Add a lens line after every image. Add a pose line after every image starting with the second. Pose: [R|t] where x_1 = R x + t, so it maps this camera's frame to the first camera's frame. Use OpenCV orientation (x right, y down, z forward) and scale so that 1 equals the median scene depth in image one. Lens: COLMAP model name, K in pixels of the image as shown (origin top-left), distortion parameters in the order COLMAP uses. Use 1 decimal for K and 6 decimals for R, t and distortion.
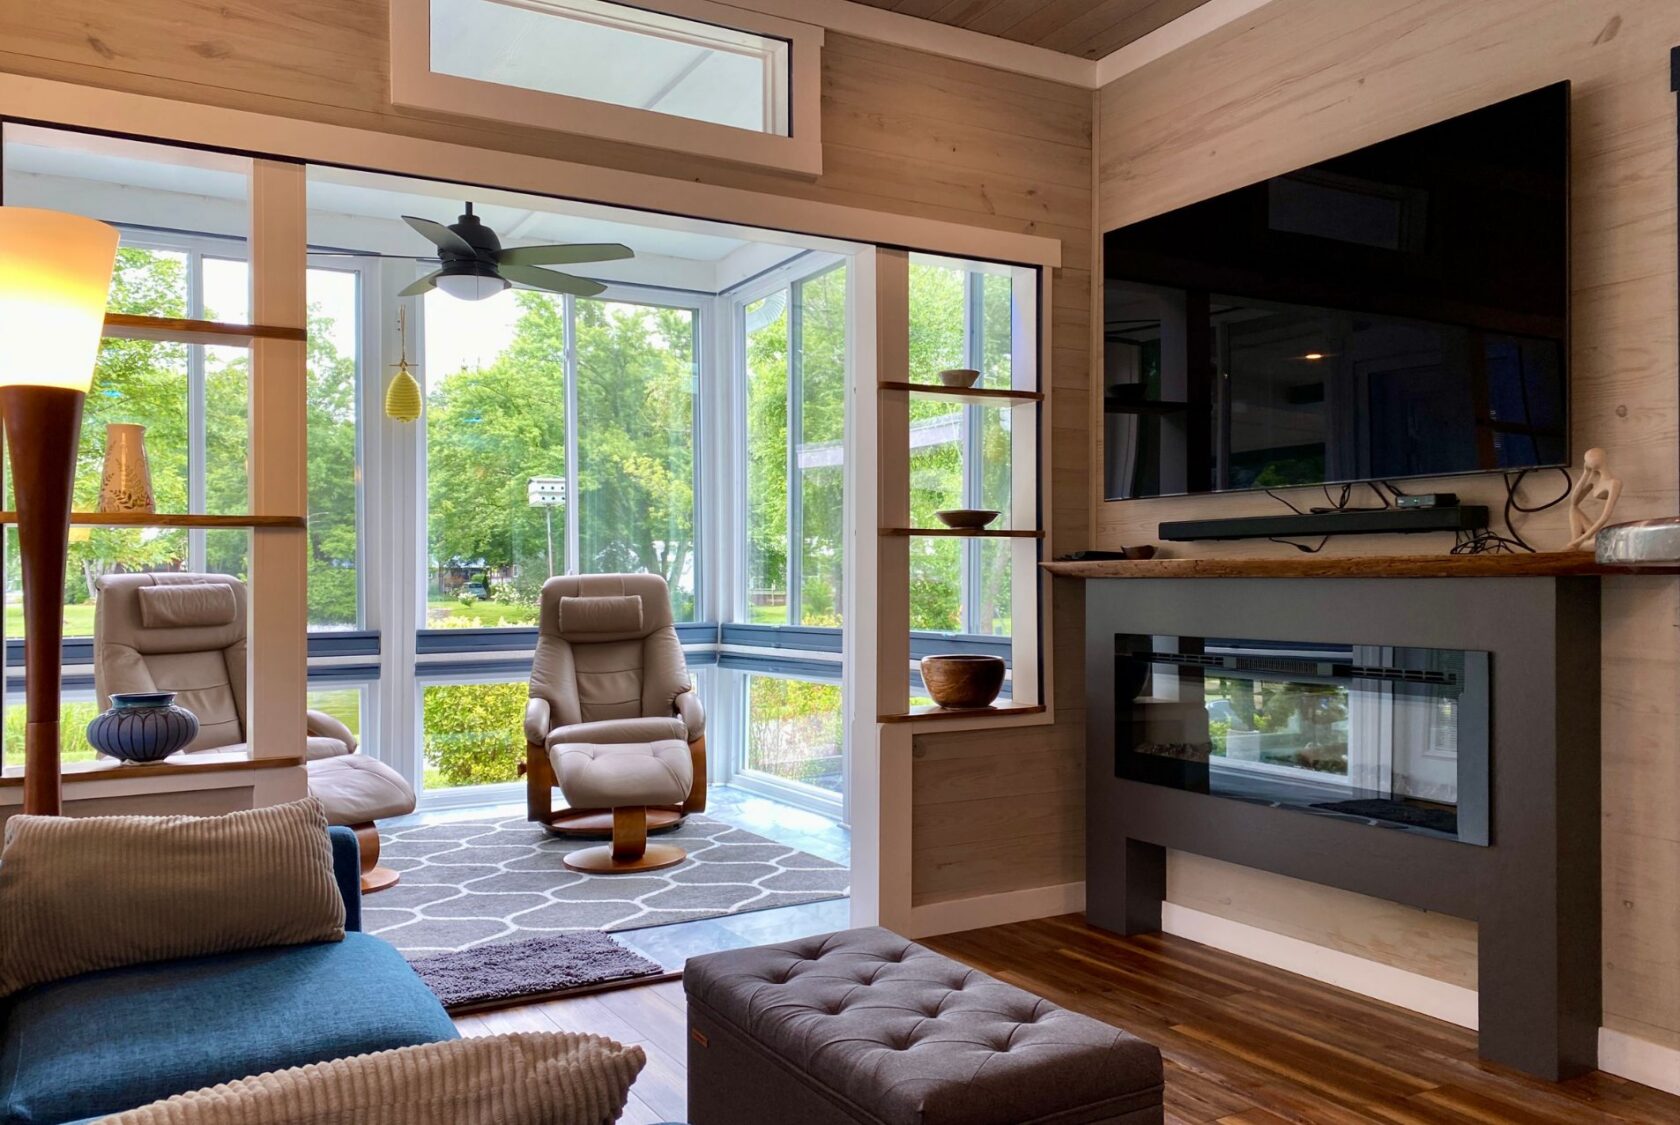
lens RADIAL K [[1326.4, 0, 840.5], [0, 1326.4, 571.3], [0, 0, 1]] dist [0.050791, -0.002853]
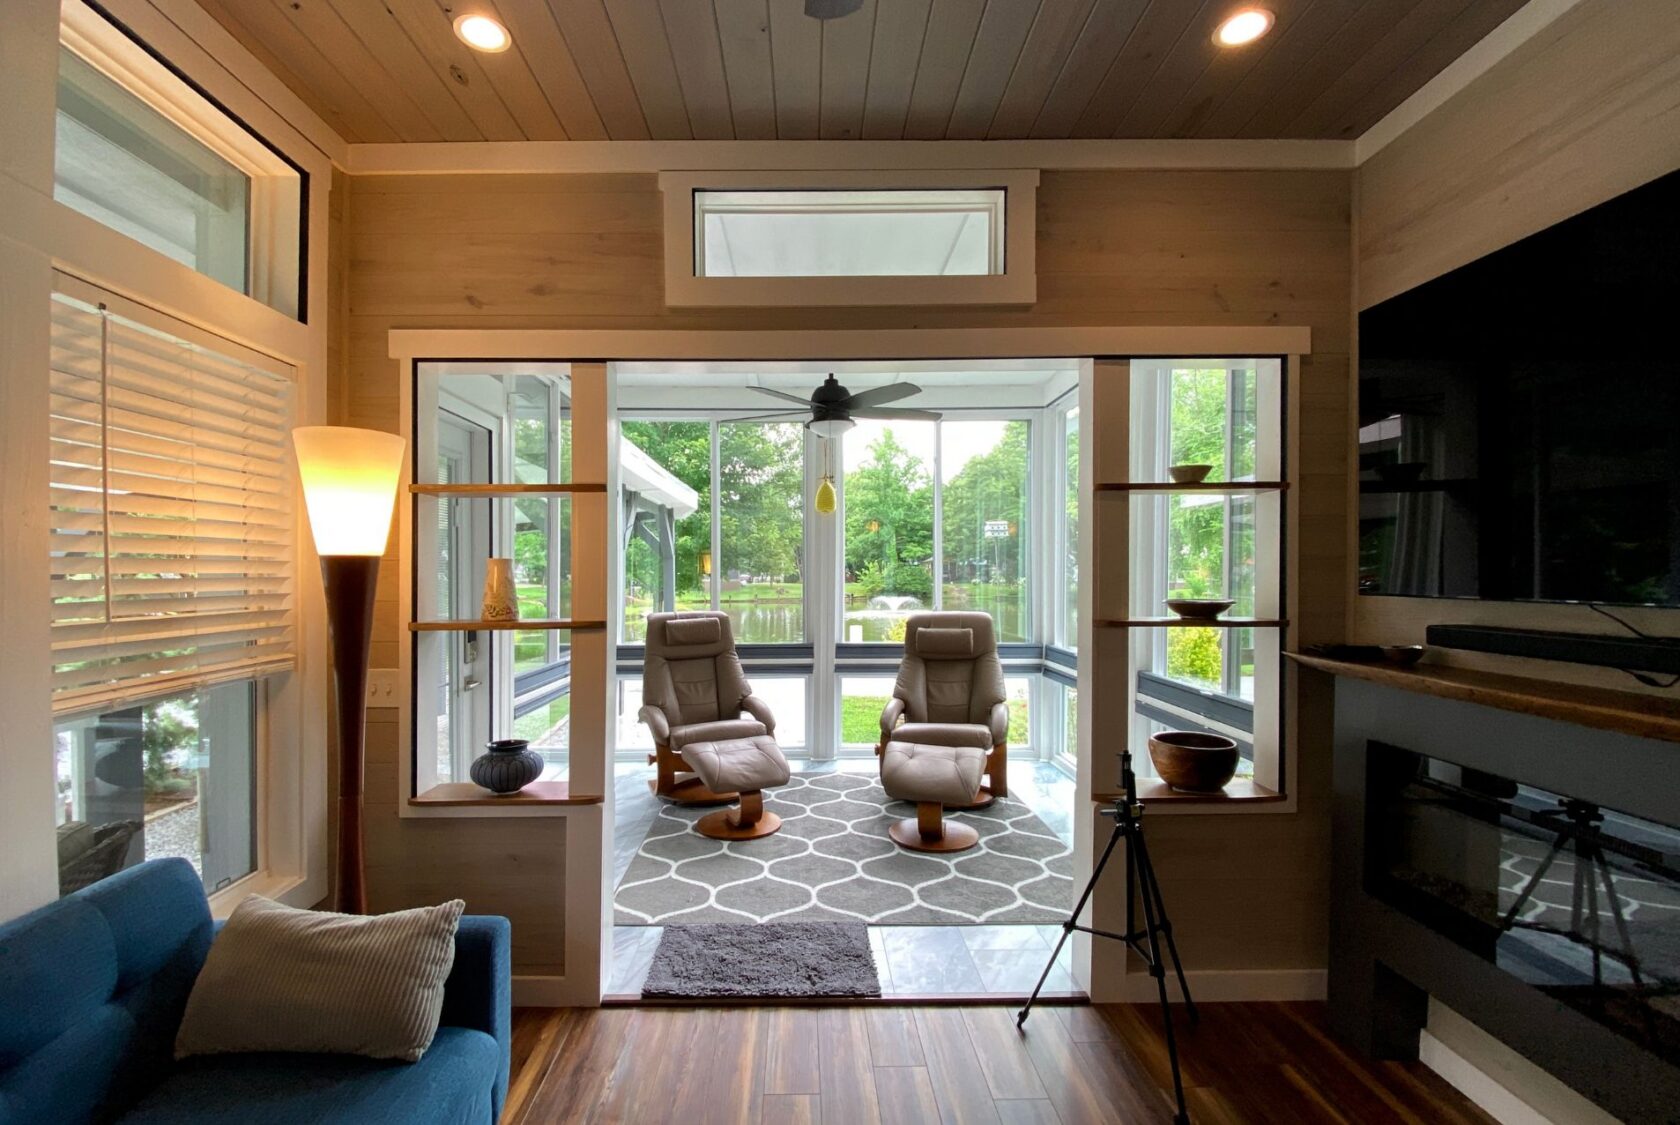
lens RADIAL K [[726.3, 0, 803.1], [0, 726.3, 574.5], [0, 0, 1]] dist [-0.000399, -0.005971]
pose [[0.867492, 0.004987, -0.497425, 0.107443], [0.002429, 0.999895, 0.014262, -0.072878], [0.497444, -0.013580, 0.867390, 0.342614]]
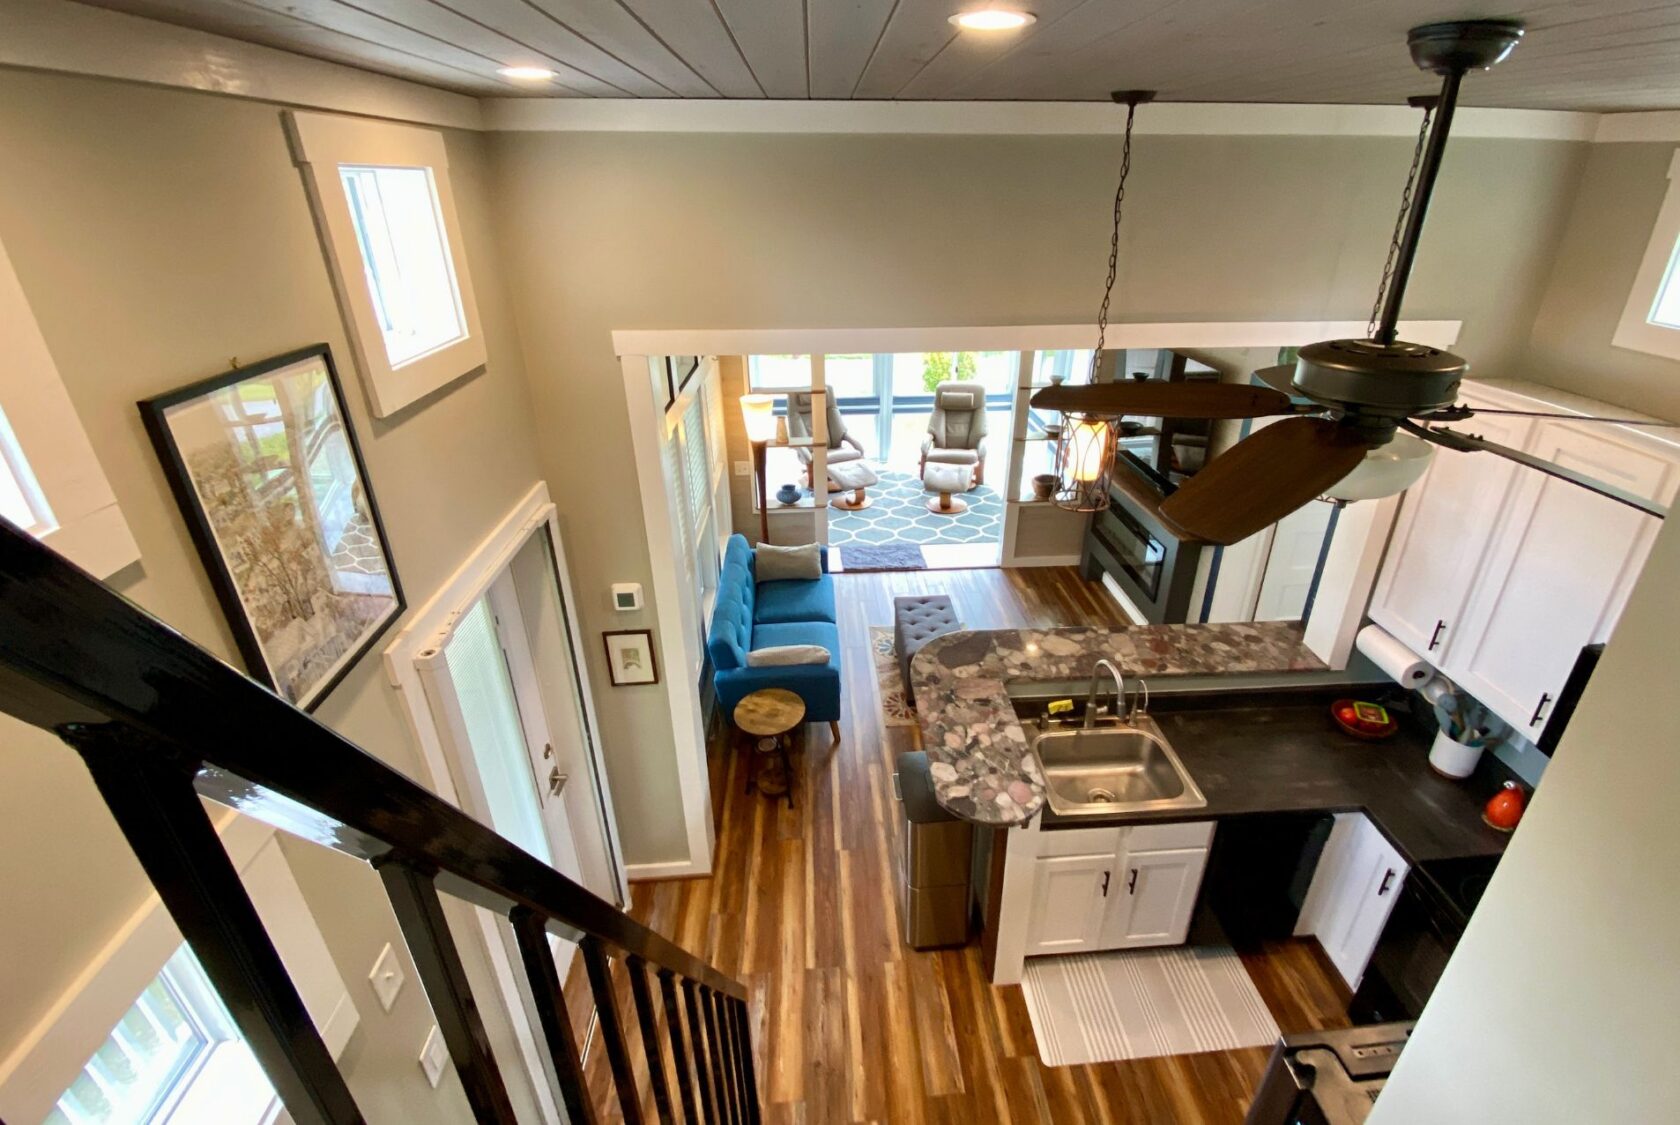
lens RADIAL K [[726.3, 0, 863.3], [0, 726.3, 534.3], [0, 0, 1]] dist [-0.000399, -0.005971]
pose [[0.900596, 0.190470, -0.390701, 0.356852], [-0.002456, 0.901089, 0.433627, -0.482473], [0.434650, -0.389563, 0.811985, -0.447240]]
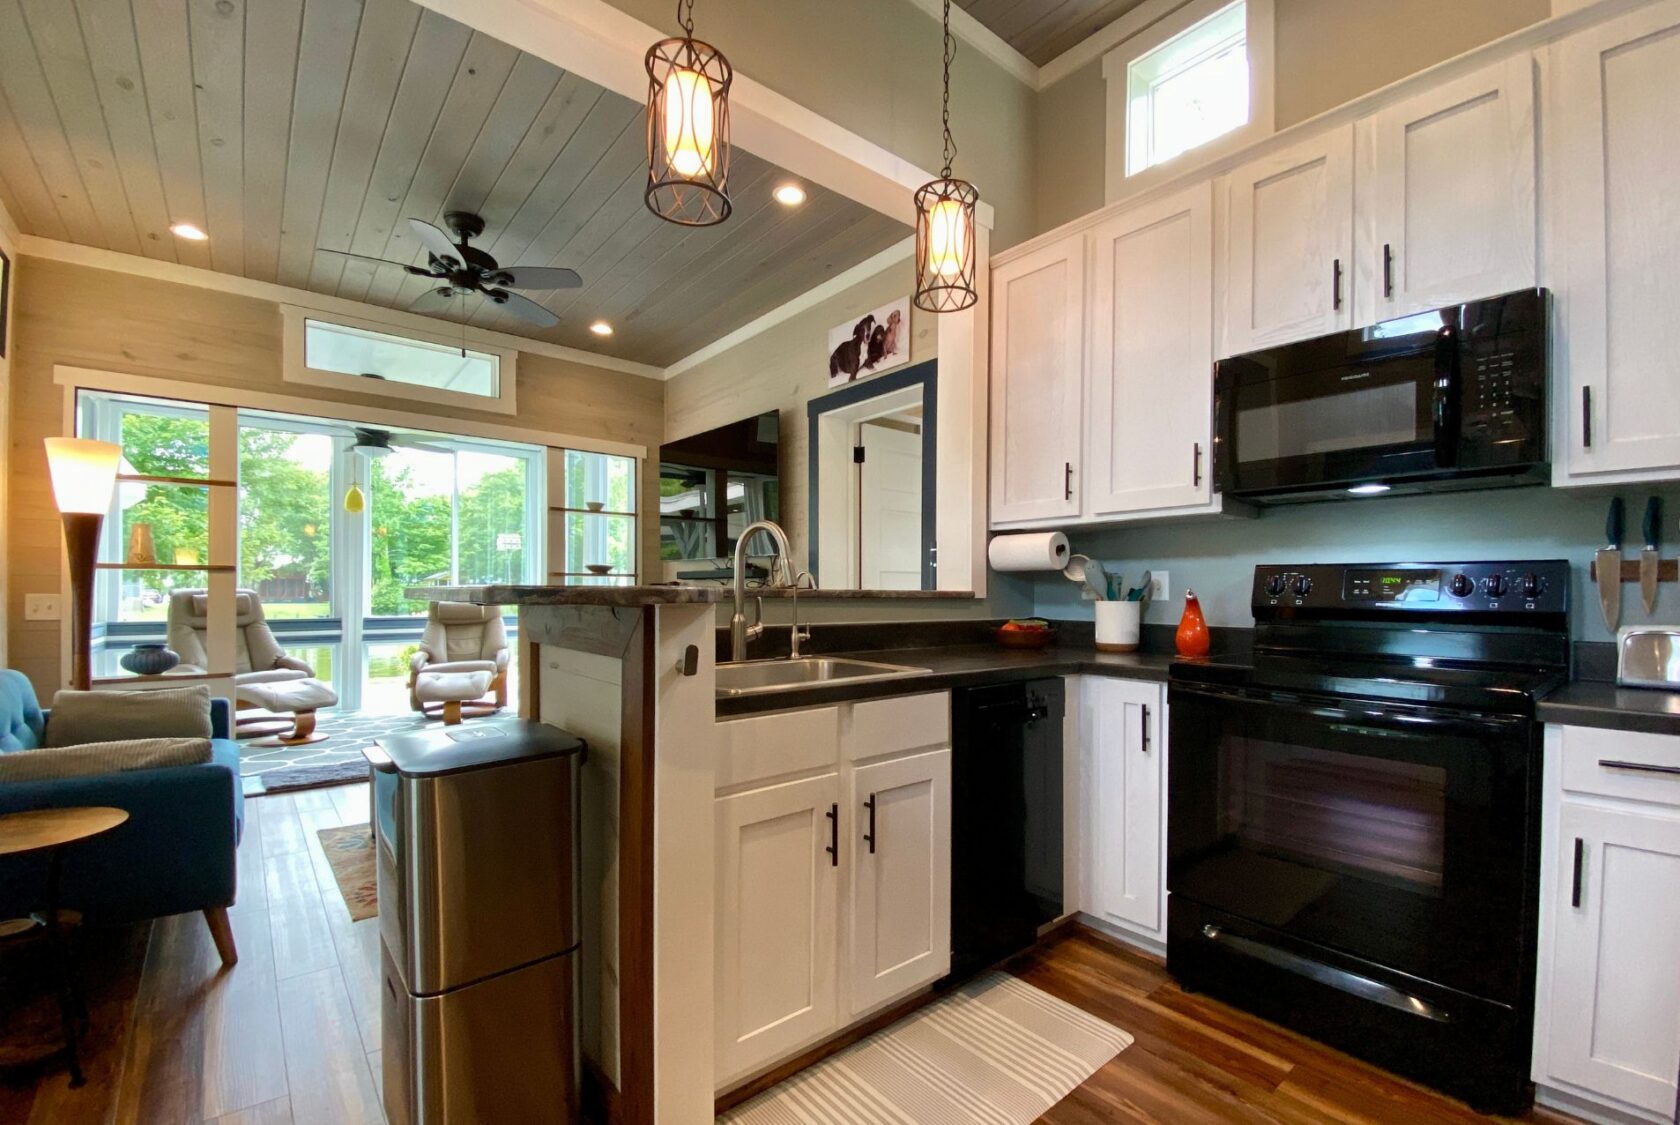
lens RADIAL K [[726.3, 0, 868.3], [0, 726.3, 600.8], [0, 0, 1]] dist [-0.000399, -0.005971]
pose [[0.981079, 0.007568, 0.193462, 0.301096], [-0.010964, 0.999804, 0.016486, -0.010589], [-0.193299, -0.018295, 0.980969, -0.289377]]
